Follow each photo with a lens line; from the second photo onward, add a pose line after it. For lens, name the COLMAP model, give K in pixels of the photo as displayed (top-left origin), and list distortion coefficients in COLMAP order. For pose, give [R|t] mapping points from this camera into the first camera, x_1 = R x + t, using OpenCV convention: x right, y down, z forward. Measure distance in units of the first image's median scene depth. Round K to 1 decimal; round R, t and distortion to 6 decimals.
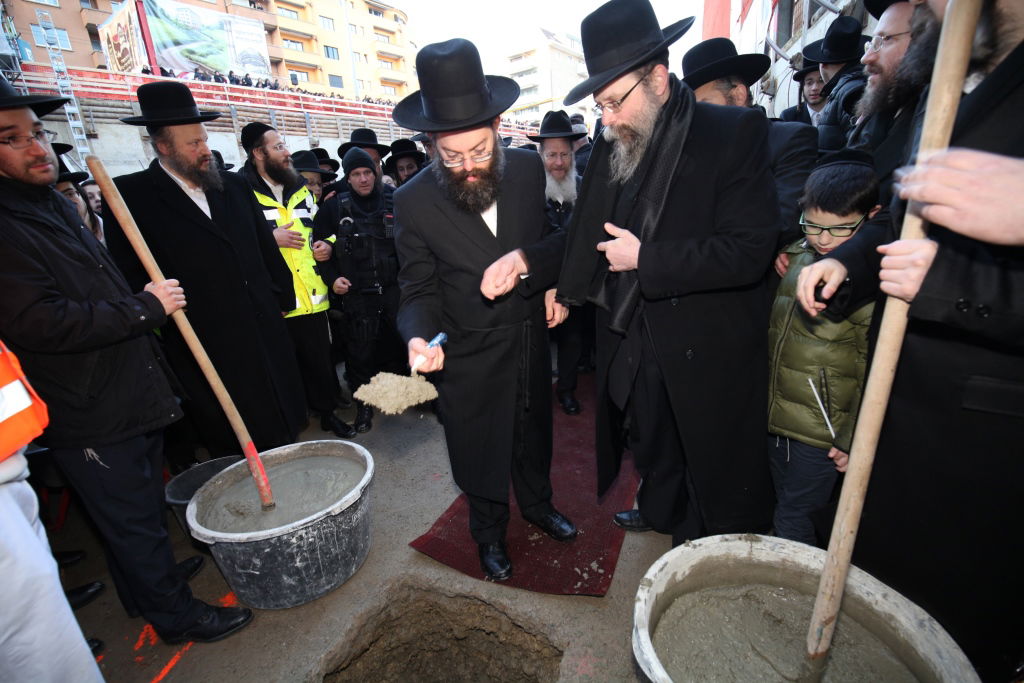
lens RADIAL K [[463.4, 0, 513.1], [0, 463.4, 345.9], [0, 0, 1]] dist [-0.039120, 0.007888]
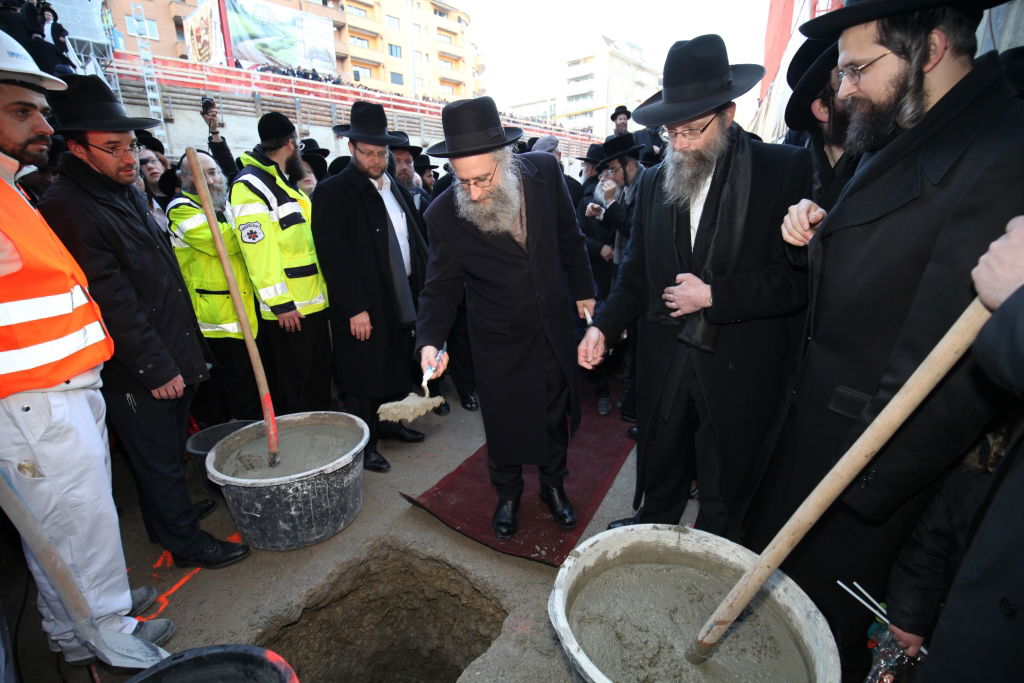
lens RADIAL K [[462.4, 0, 513.7], [0, 462.4, 344.1], [0, 0, 1]] dist [-0.040490, 0.008187]
pose [[0.993585, 0.083946, -0.075781, 0.127025], [-0.084510, 0.996413, -0.004266, 0.009063], [0.075152, 0.010643, 0.997115, -0.108644]]
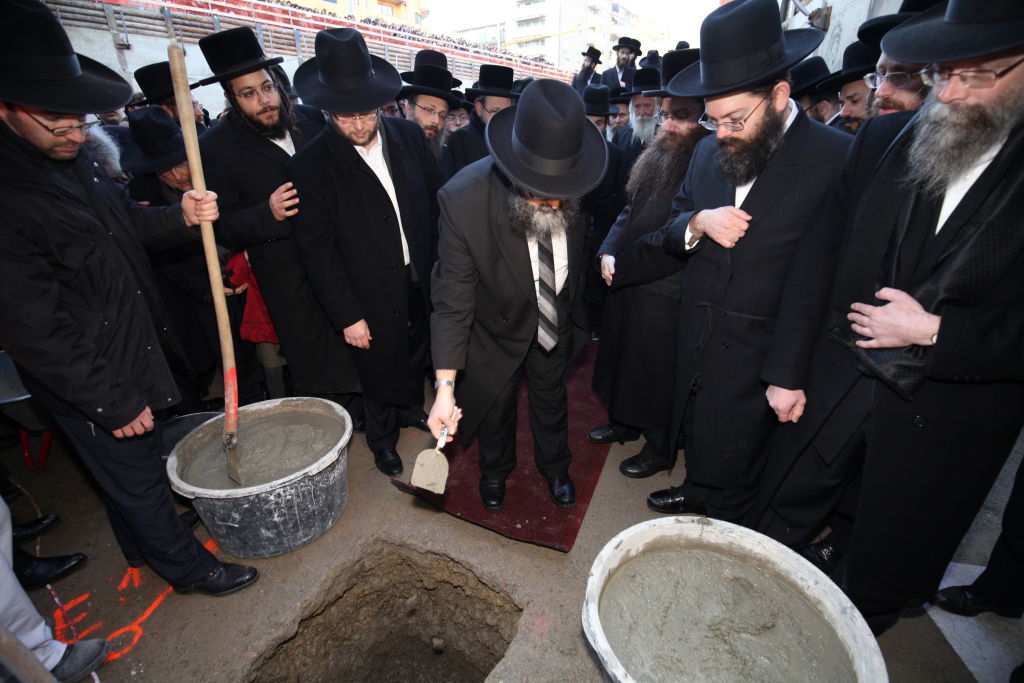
lens RADIAL K [[463.3, 0, 514.0], [0, 463.3, 342.0], [0, 0, 1]] dist [-0.039303, 0.008016]
pose [[0.997913, 0.057270, 0.029824, 0.017473], [-0.060163, 0.992397, 0.107376, -0.064511], [-0.023447, -0.108946, 0.993771, -0.008485]]
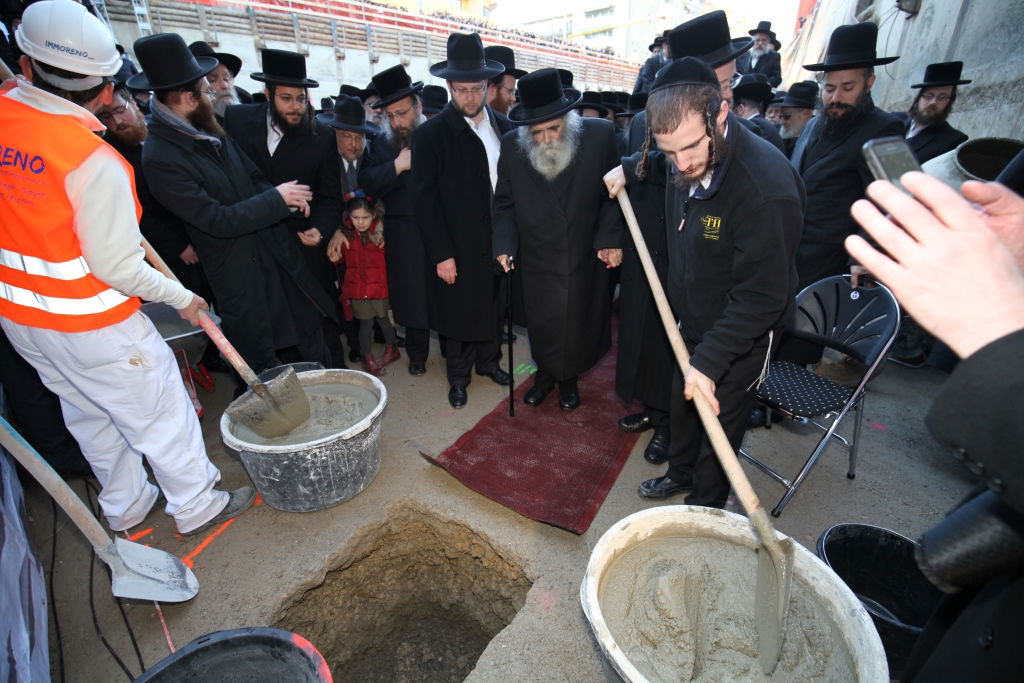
lens RADIAL K [[462.4, 0, 513.7], [0, 462.4, 344.1], [0, 0, 1]] dist [-0.040490, 0.008187]
pose [[0.990725, 0.109213, -0.080845, 0.075733], [-0.097891, 0.986301, 0.132768, -0.045210], [0.094237, -0.123623, 0.987844, -0.034611]]
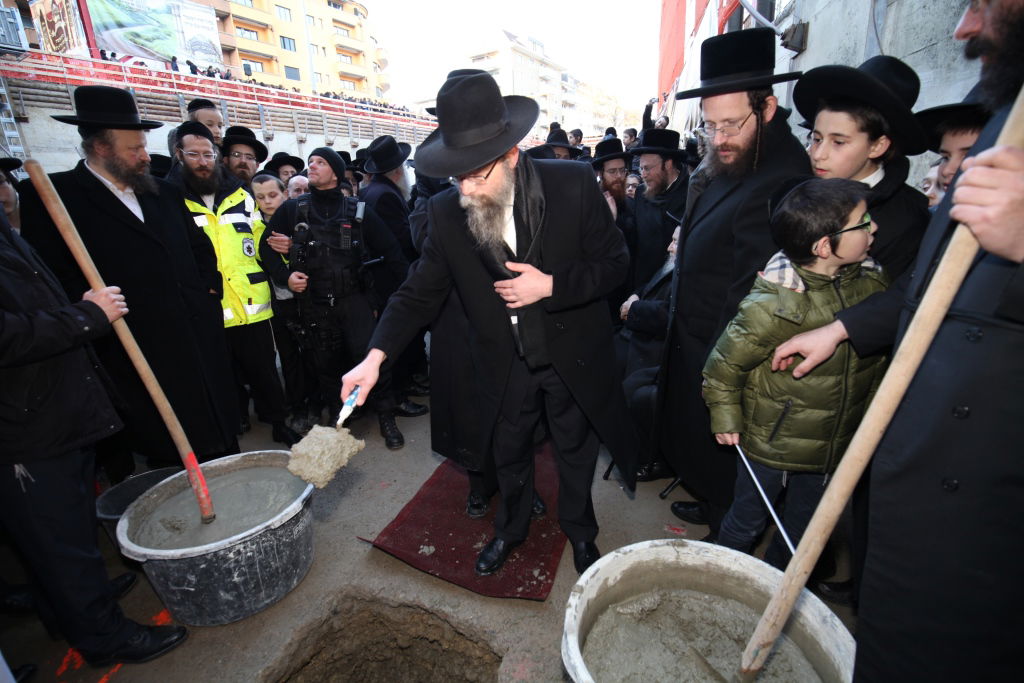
lens RADIAL K [[464.2, 0, 509.8], [0, 464.2, 344.4], [0, 0, 1]] dist [-0.040470, 0.008848]
pose [[0.996947, 0.005401, 0.077892, 0.036051], [-0.005052, 0.999976, -0.004683, -0.024584], [-0.077915, 0.004275, 0.996951, -0.023687]]
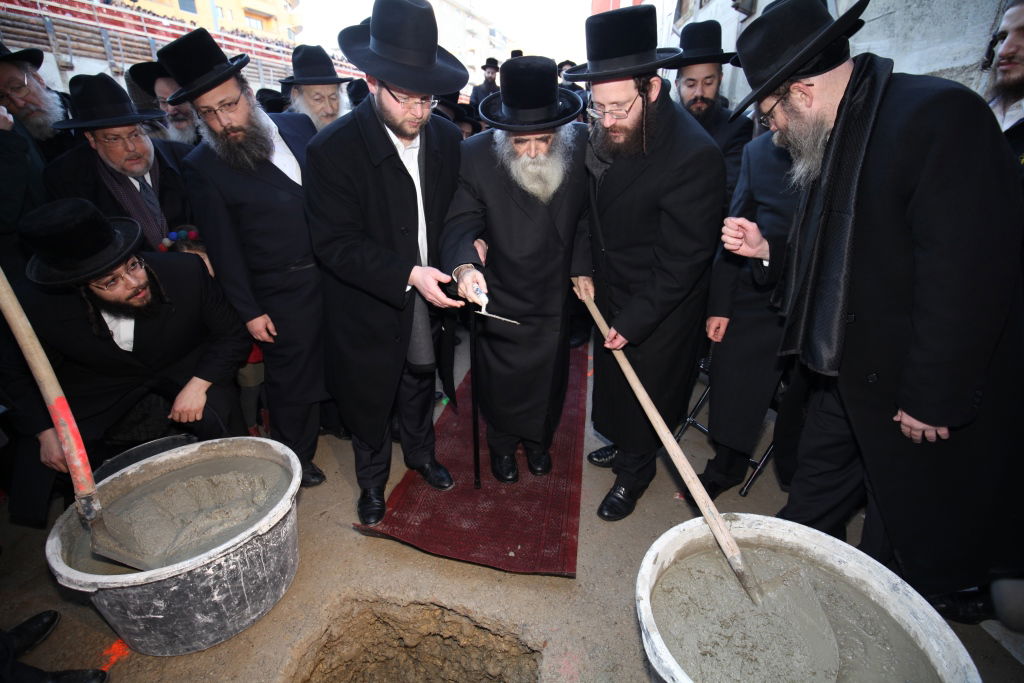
lens RADIAL K [[463.1, 0, 509.4], [0, 463.1, 344.7], [0, 0, 1]] dist [-0.039233, 0.007938]
pose [[0.974032, -0.020573, 0.225476, -0.126285], [0.004607, 0.997458, 0.071107, -0.021470], [-0.226365, -0.068222, 0.971650, 0.125484]]
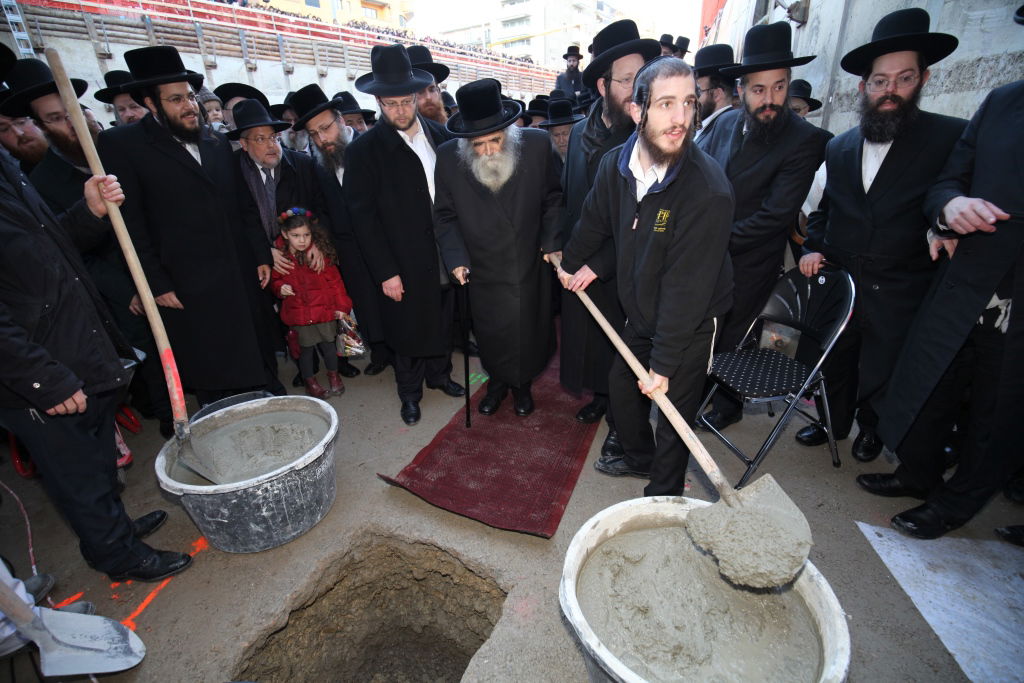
lens RADIAL K [[463.2, 0, 513.3], [0, 463.2, 344.9], [0, 0, 1]] dist [-0.039436, 0.008148]
pose [[0.998798, 0.027860, 0.040318, 0.052279], [-0.032193, 0.993282, 0.111147, -0.047532], [-0.036951, -0.112311, 0.992986, -0.035190]]
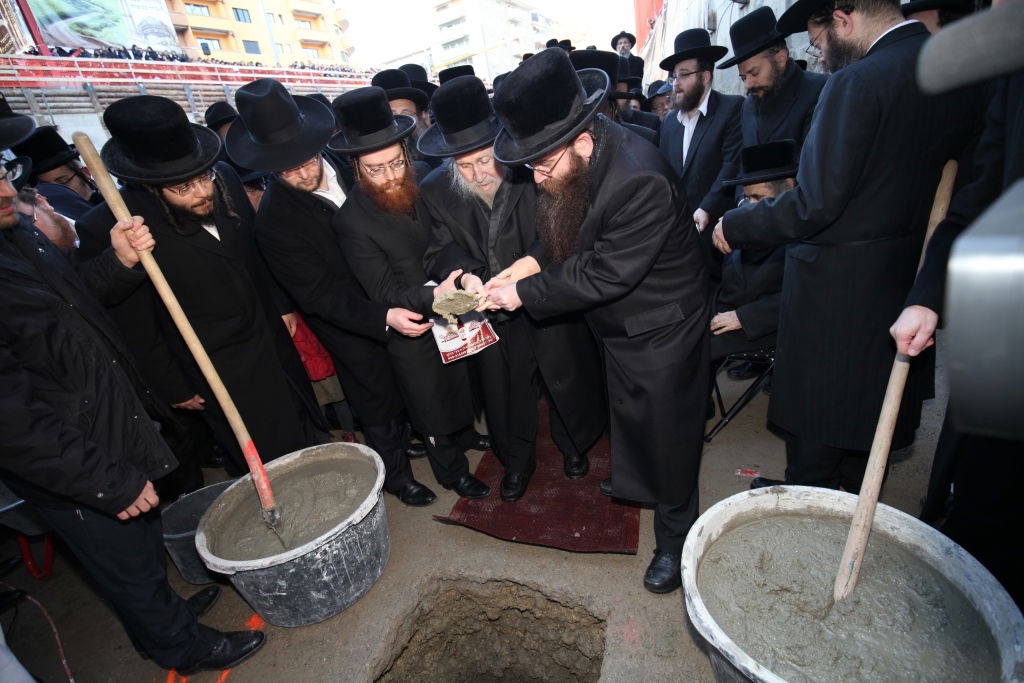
lens RADIAL K [[463.3, 0, 514.0], [0, 463.3, 342.0], [0, 0, 1]] dist [-0.039303, 0.008016]
pose [[0.989971, -0.120258, 0.074136, -0.079186], [0.114231, 0.990163, 0.080798, -0.047136], [-0.083123, -0.071519, 0.993970, 0.035744]]
